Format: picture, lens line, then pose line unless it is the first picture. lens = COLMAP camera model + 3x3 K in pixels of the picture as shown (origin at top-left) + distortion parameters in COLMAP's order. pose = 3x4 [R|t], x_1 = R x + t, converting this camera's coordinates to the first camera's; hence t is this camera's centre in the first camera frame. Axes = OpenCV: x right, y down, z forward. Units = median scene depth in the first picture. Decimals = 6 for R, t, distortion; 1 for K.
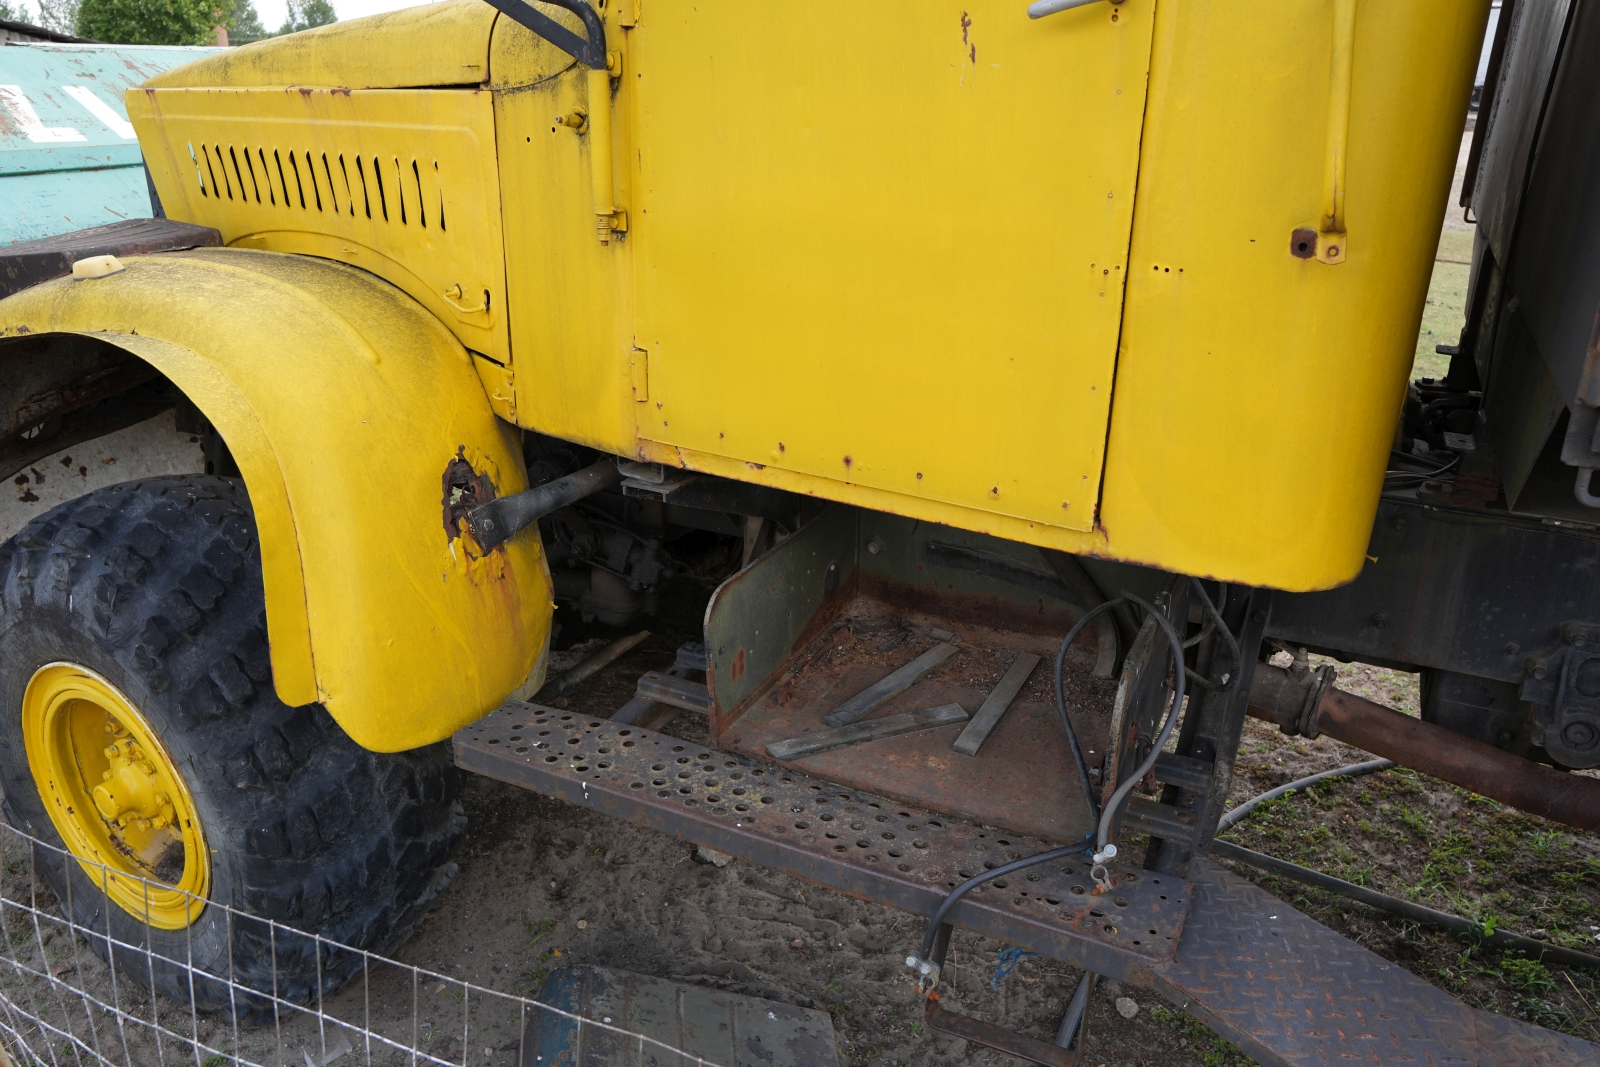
lens RADIAL K [[1157.4, 0, 800.4], [0, 1157.4, 540.4], [0, 0, 1]] dist [-0.104327, 0.079714]
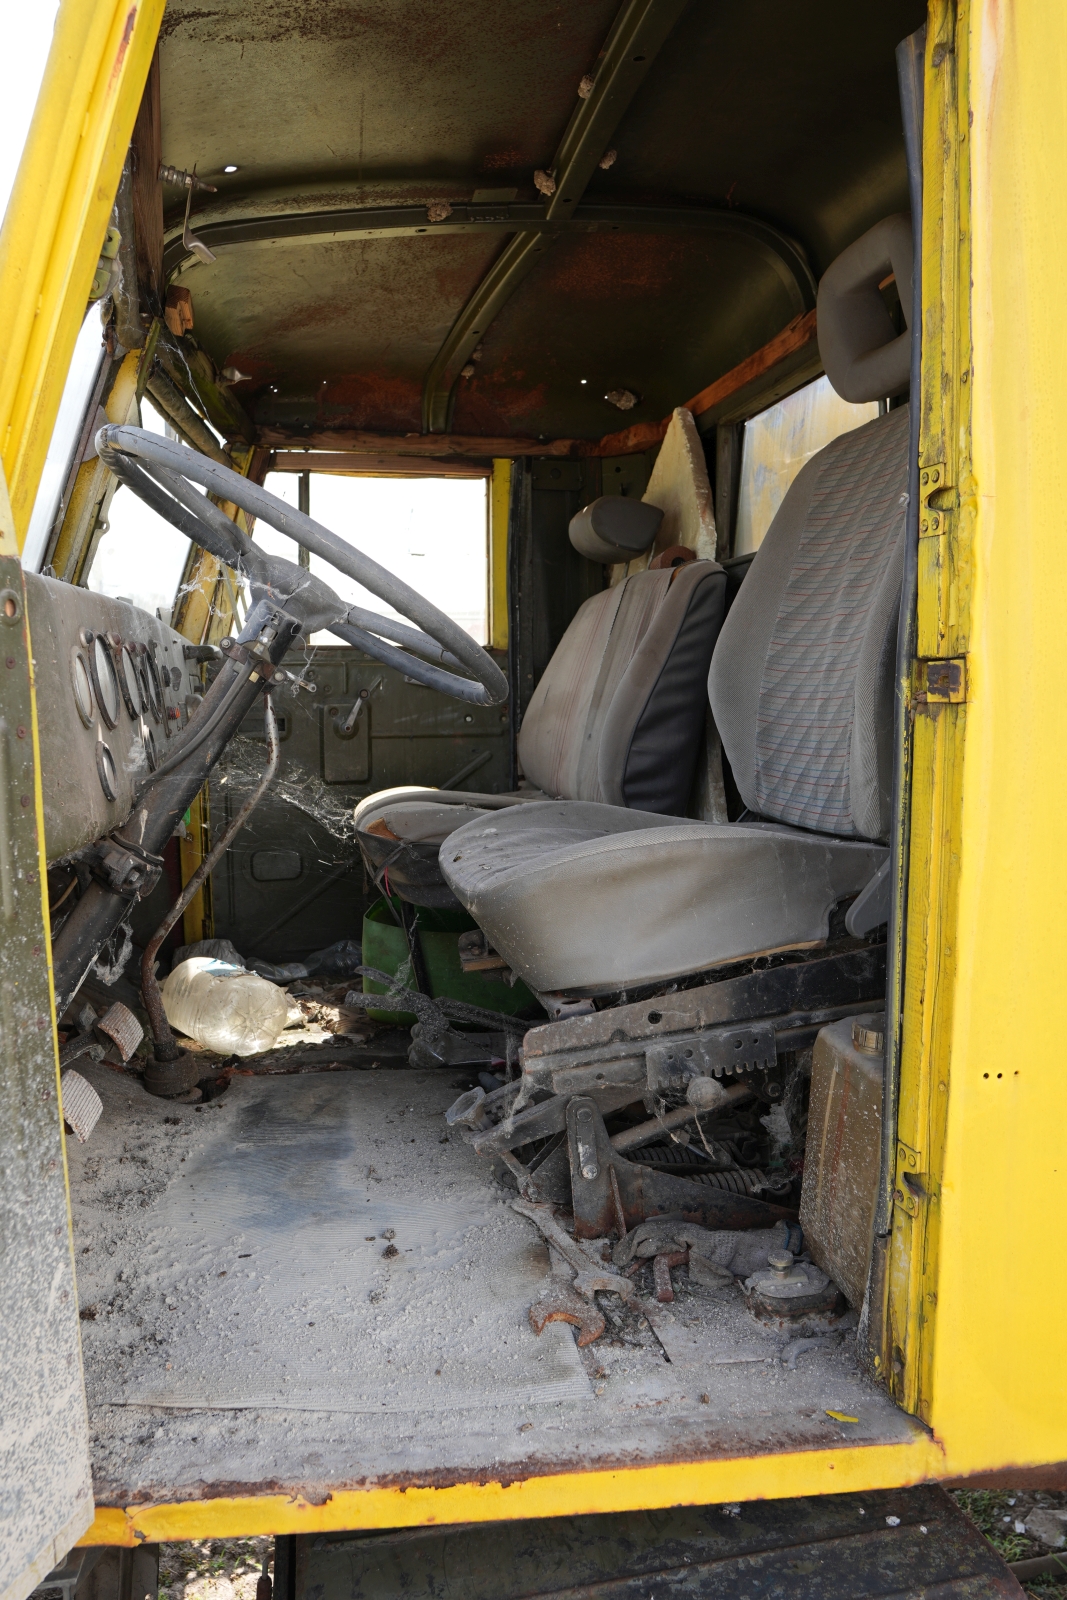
lens RADIAL K [[1139.8, 0, 533.5], [0, 1139.8, 800.0], [0, 0, 1]] dist [-0.106120, 0.069093]
pose [[0.783666, -0.073525, 0.616816, -0.220193], [0.239986, 0.951709, -0.191458, -0.221885], [-0.572953, 0.298066, 0.763467, 0.374334]]
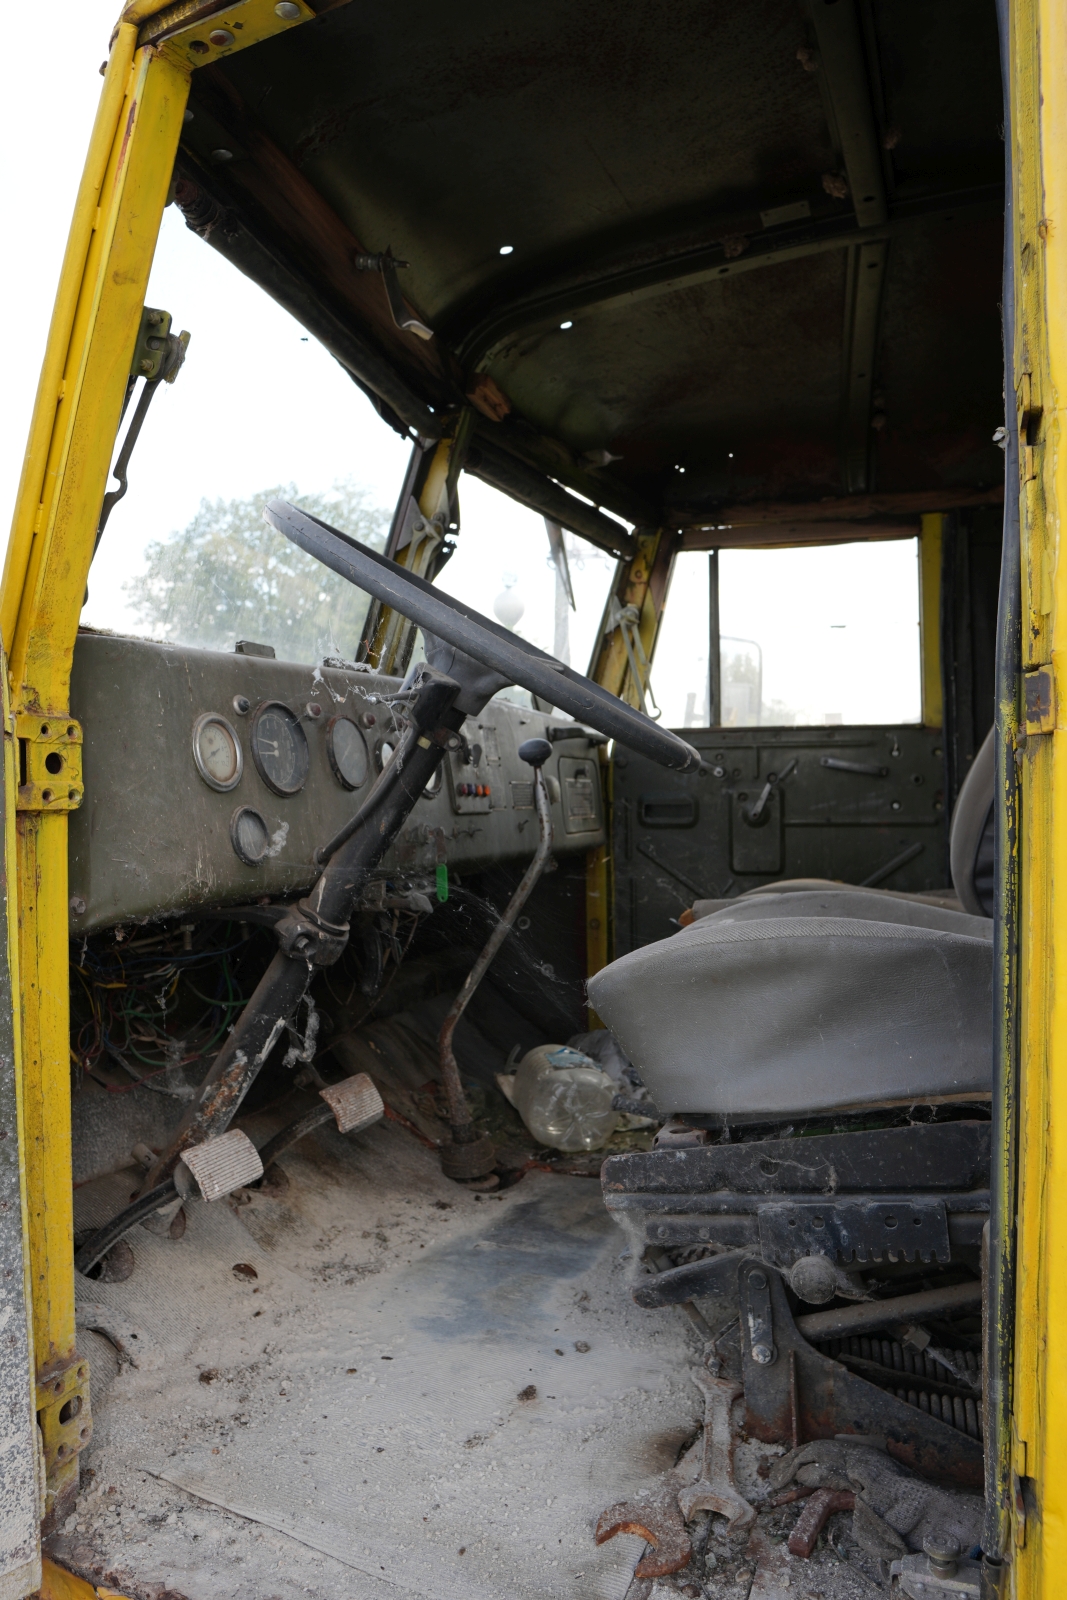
lens RADIAL K [[1139.5, 0, 541.0], [0, 1139.5, 797.2], [0, 0, 1]] dist [-0.105130, 0.066334]
pose [[0.991143, -0.020063, 0.131274, 0.027223], [0.066947, 0.929205, -0.363451, -0.193359], [-0.114688, 0.369020, 0.922318, 0.366042]]
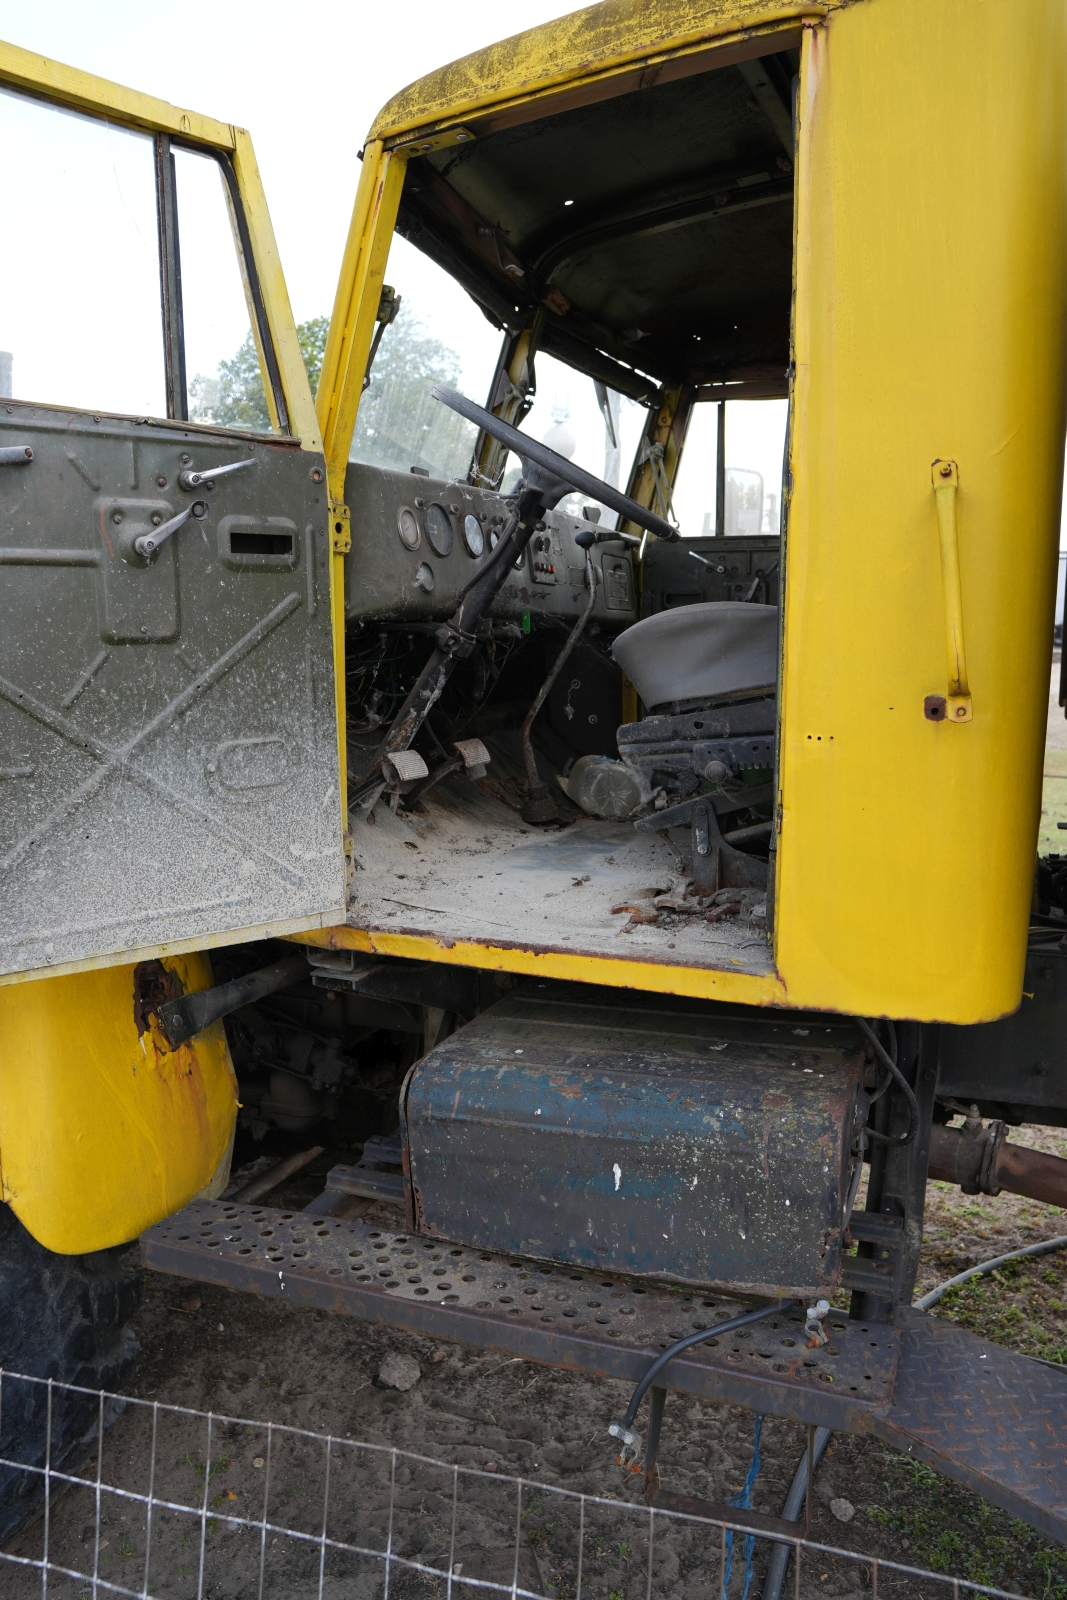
lens RADIAL K [[1157.4, 0, 533.5], [0, 1157.4, 800.0], [0, 0, 1]] dist [-0.104327, 0.079714]
pose [[0.996477, -0.026639, 0.079520, -0.033905], [0.044876, 0.970408, -0.237264, 0.051161], [-0.070847, 0.239997, 0.968185, -0.043236]]
